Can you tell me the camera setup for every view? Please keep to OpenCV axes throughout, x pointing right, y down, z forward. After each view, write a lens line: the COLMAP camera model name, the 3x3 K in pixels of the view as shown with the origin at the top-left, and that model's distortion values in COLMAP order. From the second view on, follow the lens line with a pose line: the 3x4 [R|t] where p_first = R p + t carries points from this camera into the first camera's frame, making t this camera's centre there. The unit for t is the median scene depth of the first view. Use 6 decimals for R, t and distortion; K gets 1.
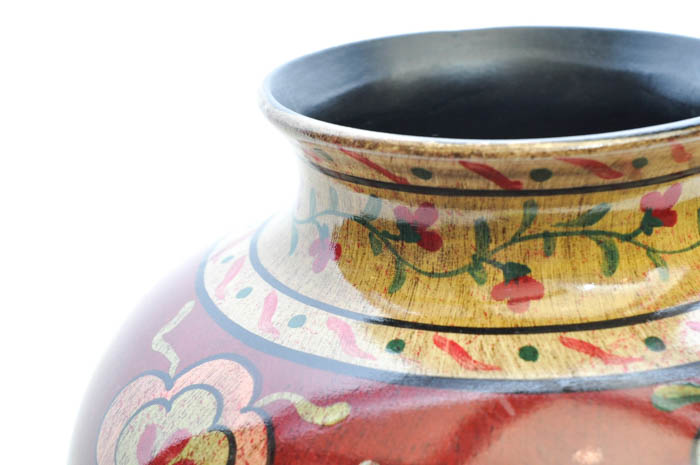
lens RADIAL K [[1583.4, 0, 351.2], [0, 1583.4, 232.2], [0, 0, 1]] dist [0.072212, 0.000000]
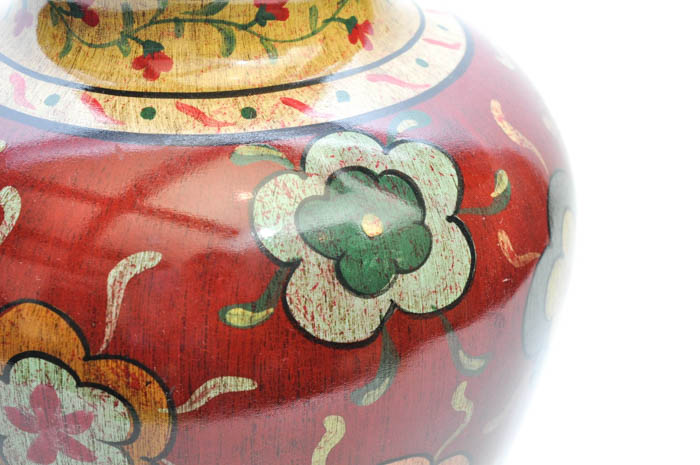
lens RADIAL K [[1553.7, 0, 348.8], [0, 1553.7, 233.8], [0, 0, 1]] dist [0.067283, 0.000000]
pose [[0.996536, 0.077098, -0.031186, 0.309680], [-0.071250, 0.984864, 0.158007, -0.036208], [0.042895, -0.155238, 0.986945, -0.237140]]
